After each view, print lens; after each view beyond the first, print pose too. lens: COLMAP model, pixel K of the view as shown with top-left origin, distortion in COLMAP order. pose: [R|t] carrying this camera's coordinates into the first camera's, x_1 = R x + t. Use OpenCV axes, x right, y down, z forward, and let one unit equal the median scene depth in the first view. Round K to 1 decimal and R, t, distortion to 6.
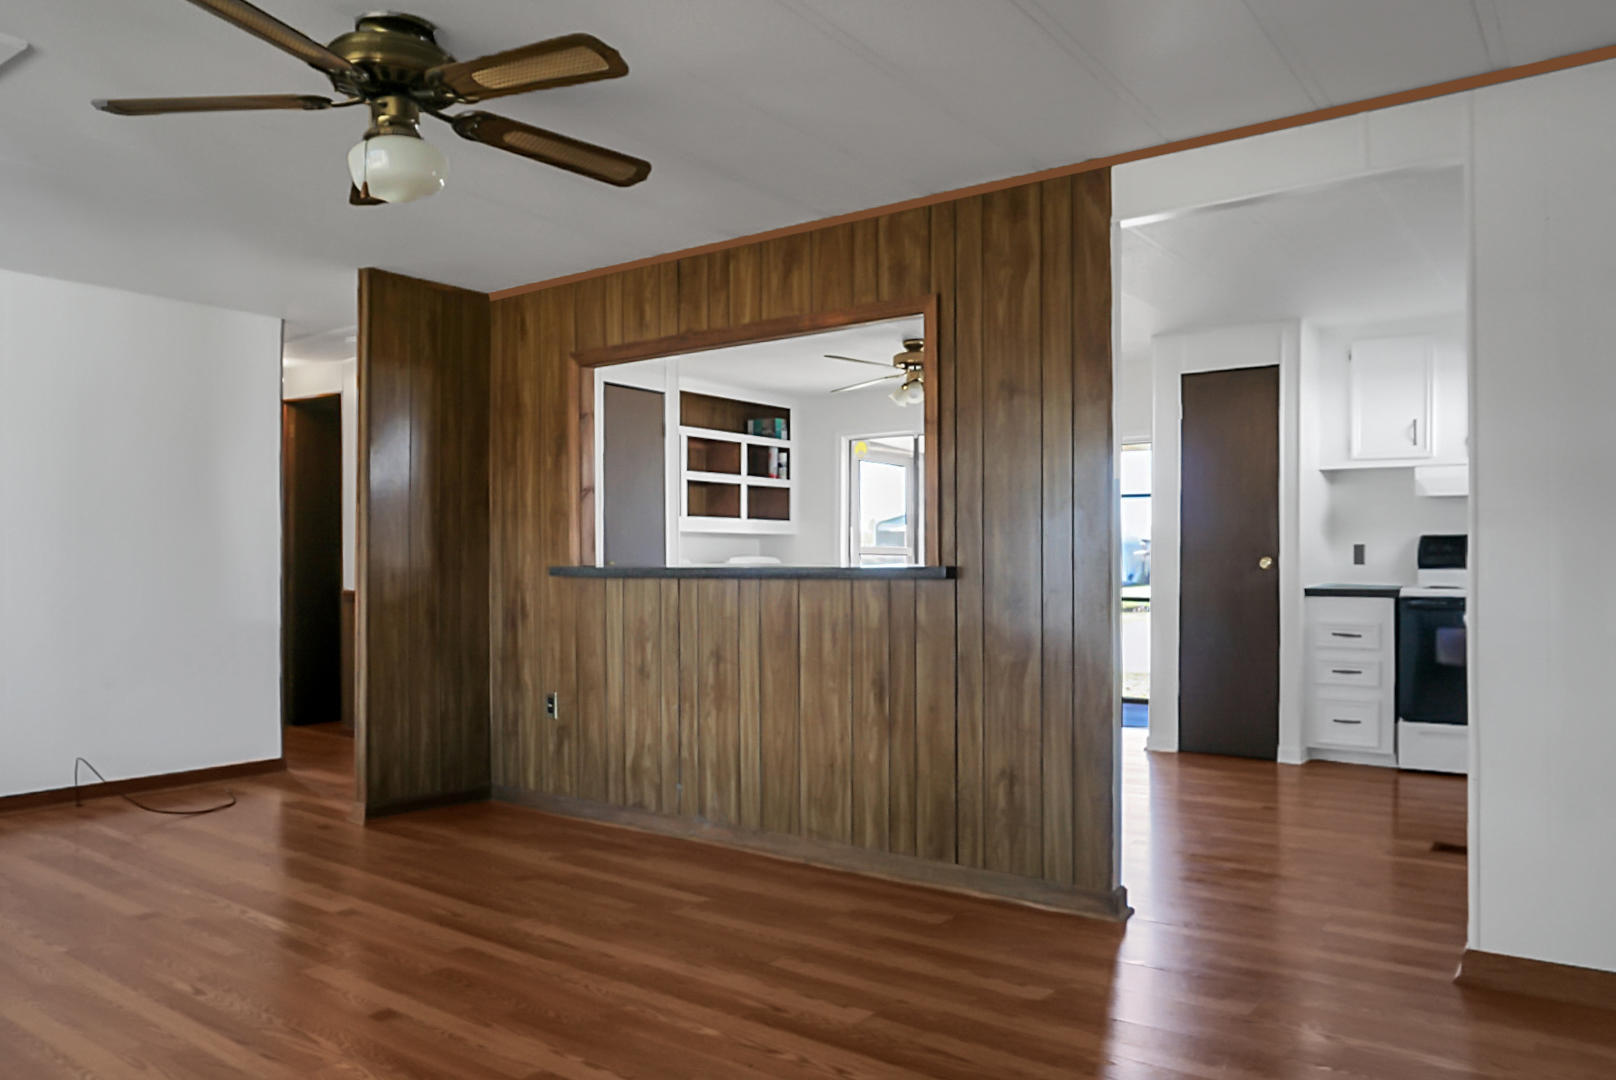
lens RADIAL K [[1145.0, 0, 809.2], [0, 1145.0, 559.6], [0, 0, 1]] dist [-0.064260, 0.036461]
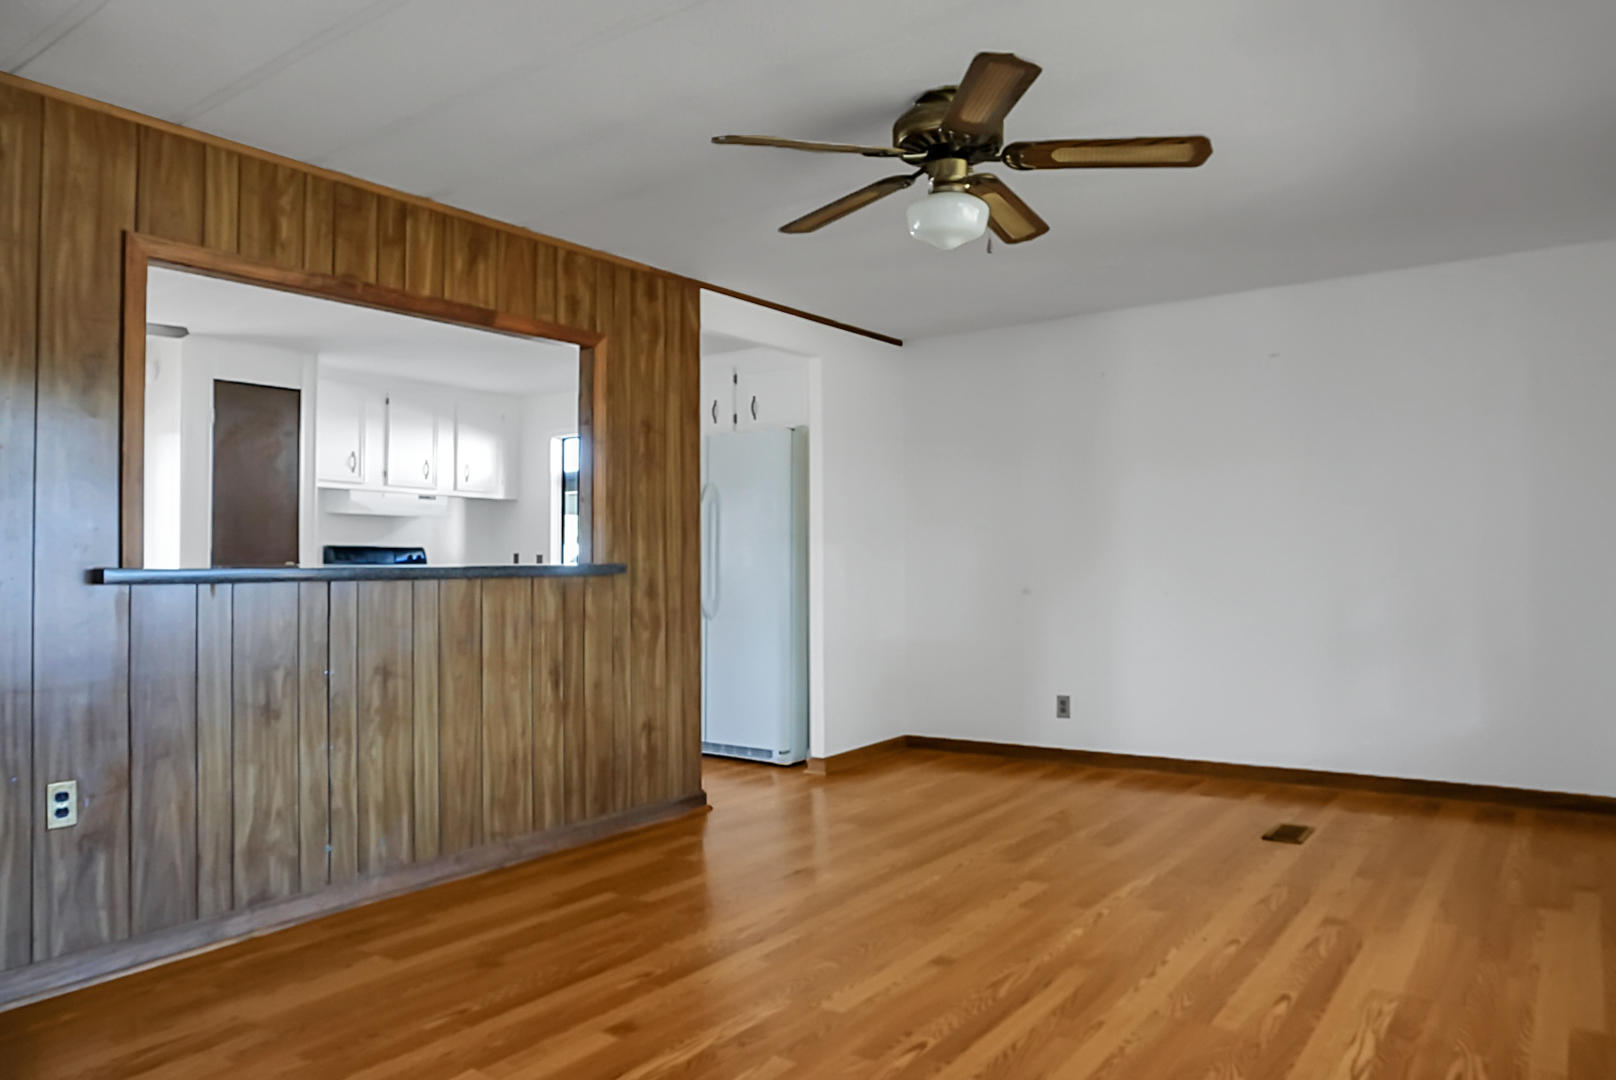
lens RADIAL K [[1135.4, 0, 765.0], [0, 1135.4, 542.4], [0, 0, 1]] dist [-0.056074, 0.048694]
pose [[-0.008172, 0.021950, 0.999726, -0.964582], [0.008468, 0.999725, -0.021881, 0.009421], [-0.999931, 0.008287, -0.008356, 0.762335]]
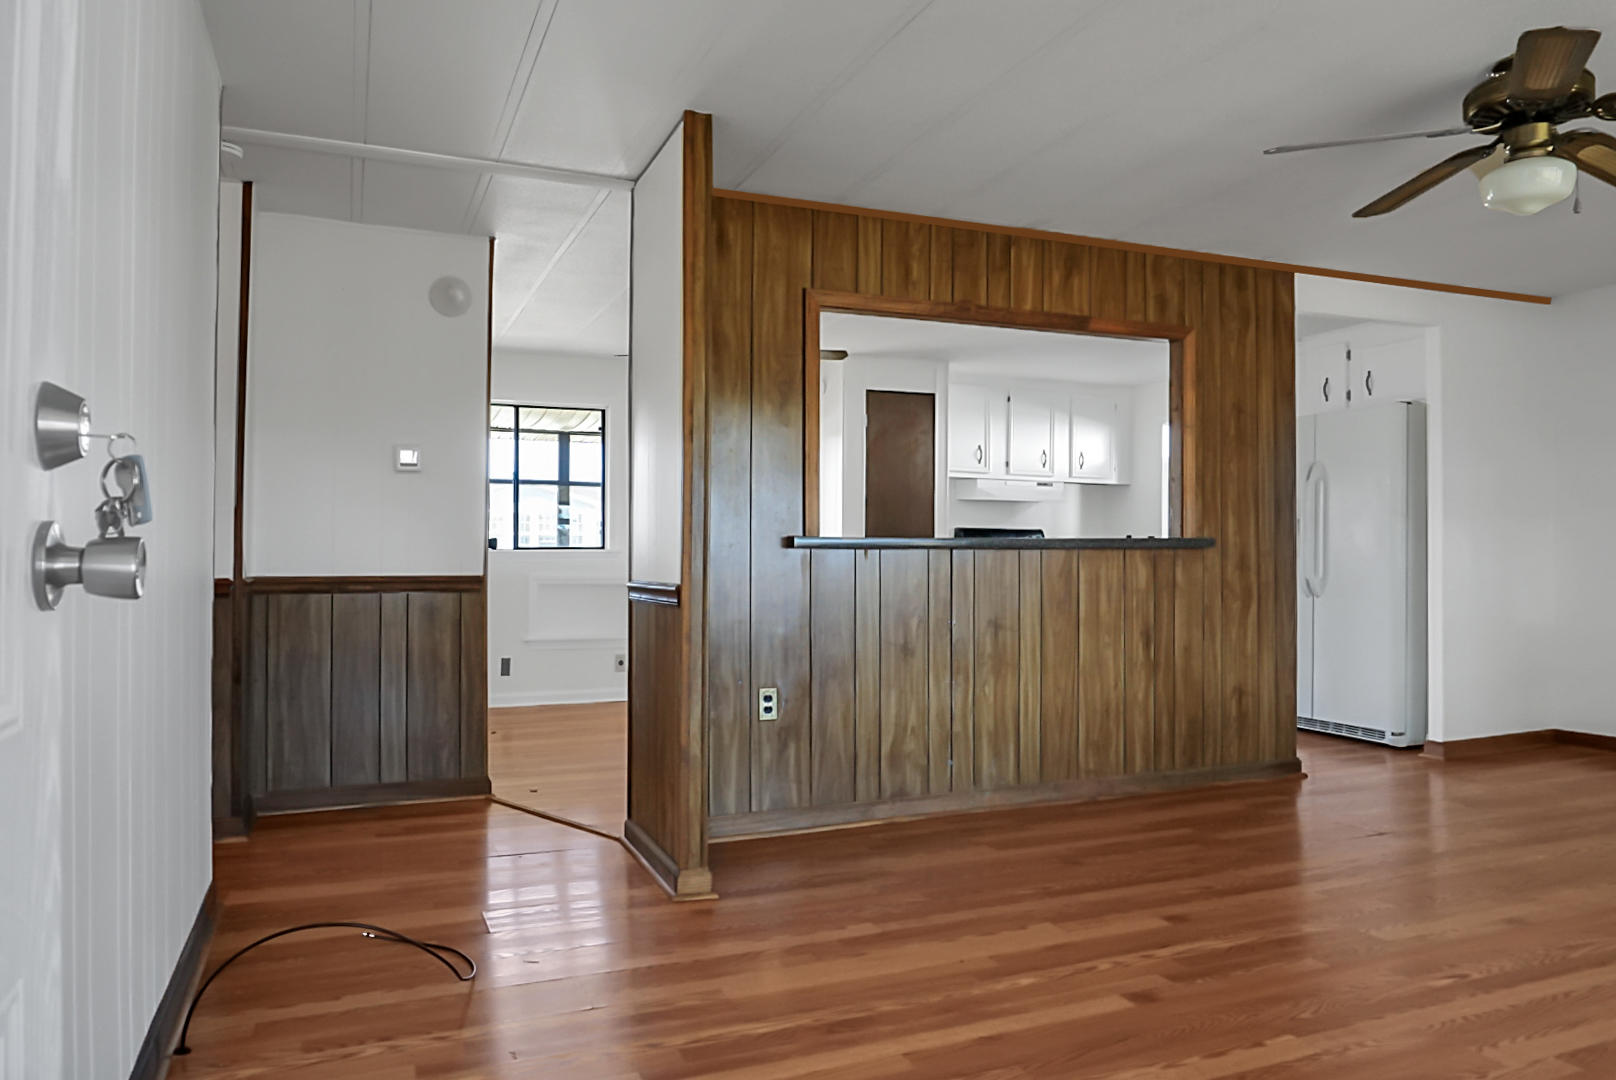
lens RADIAL K [[1135.4, 0, 765.0], [0, 1135.4, 542.4], [0, 0, 1]] dist [-0.056074, 0.048694]
pose [[0.513602, 0.013717, 0.857919, -1.112216], [0.000928, 0.999863, -0.016543, 0.028240], [-0.858028, 0.009293, 0.513519, 0.689078]]
